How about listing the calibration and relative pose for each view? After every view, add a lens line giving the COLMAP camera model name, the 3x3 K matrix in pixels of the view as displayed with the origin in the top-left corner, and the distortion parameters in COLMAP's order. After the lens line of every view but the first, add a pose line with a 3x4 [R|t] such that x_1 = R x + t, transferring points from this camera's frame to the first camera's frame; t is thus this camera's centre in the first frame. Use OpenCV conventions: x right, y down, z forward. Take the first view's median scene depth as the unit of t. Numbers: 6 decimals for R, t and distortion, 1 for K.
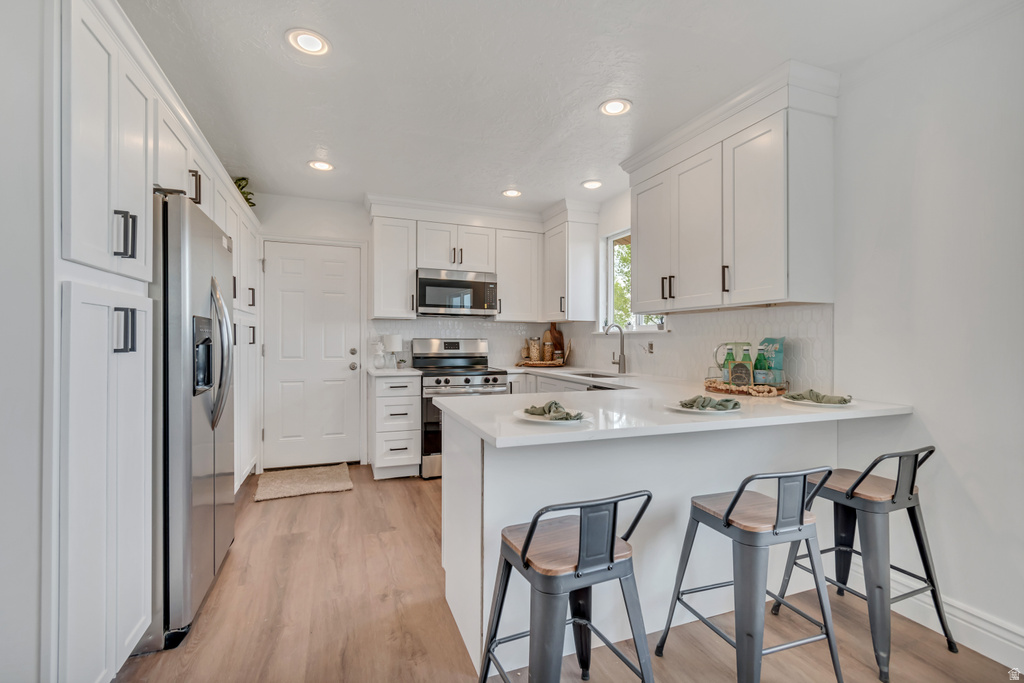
lens RADIAL K [[458.3, 0, 515.9], [0, 458.3, 336.8], [0, 0, 1]] dist [0.005484, -0.003061]
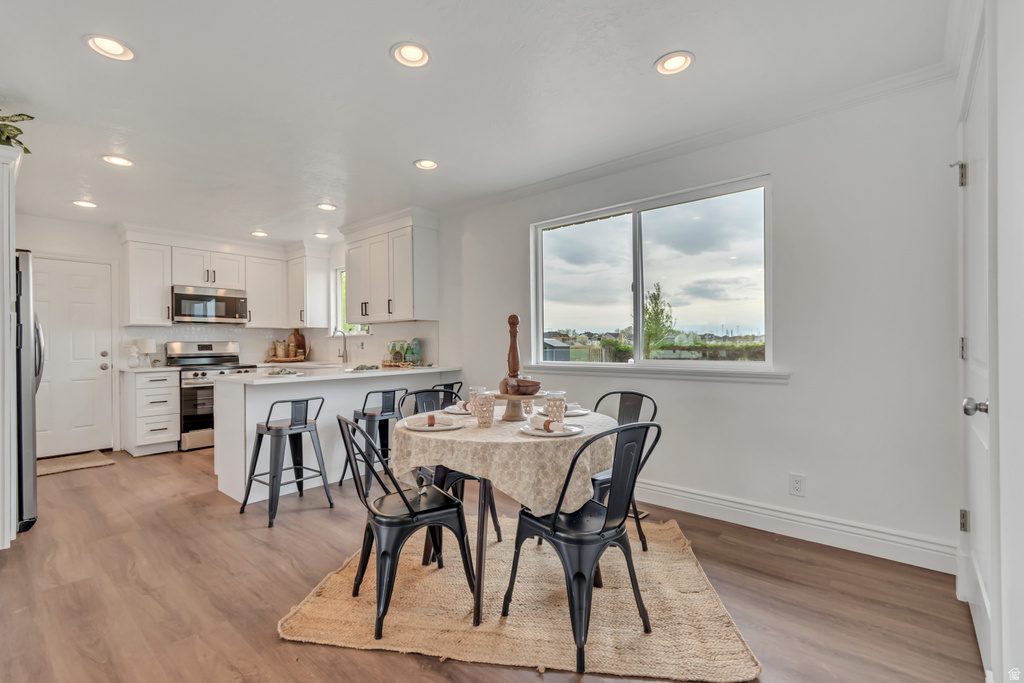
lens RADIAL K [[458.3, 0, 510.8], [0, 458.3, 337.1], [0, 0, 1]] dist [0.005484, -0.003061]
pose [[0.881487, -0.008756, 0.472128, 0.002621], [0.012533, 0.999910, -0.004856, 0.008476], [-0.472043, 0.010197, 0.881517, -0.523697]]
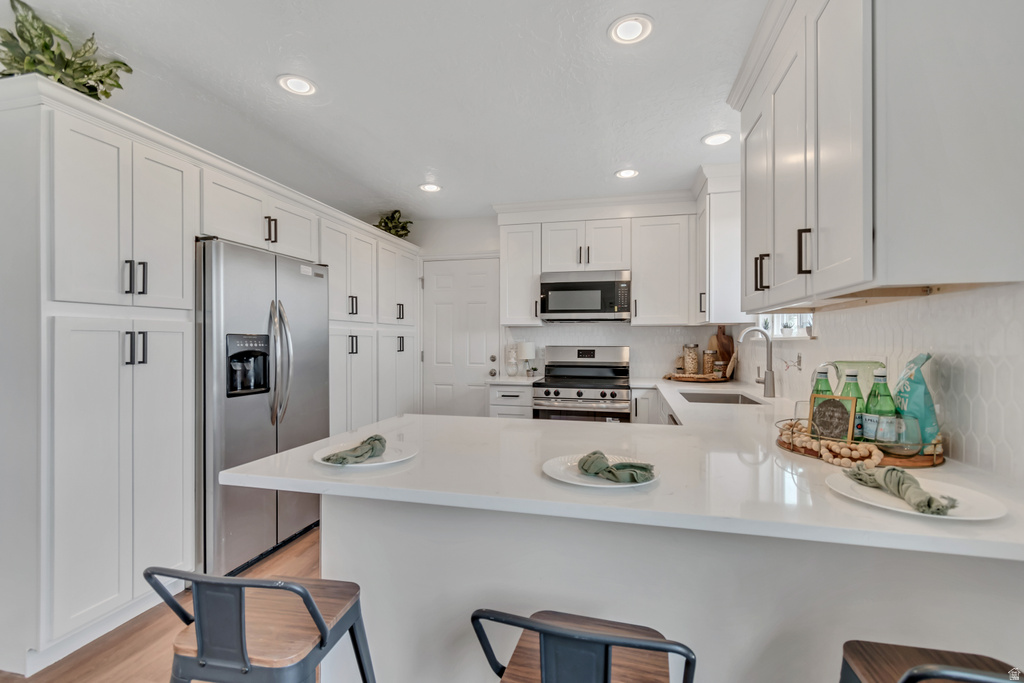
lens RADIAL K [[458.3, 0, 509.5], [0, 458.3, 340.6], [0, 0, 1]] dist [0.005484, -0.003061]
pose [[0.814636, -0.004879, -0.579952, 0.287538], [0.007022, 0.999974, 0.001451, -0.009924], [0.579930, -0.005254, 0.814650, 0.182697]]
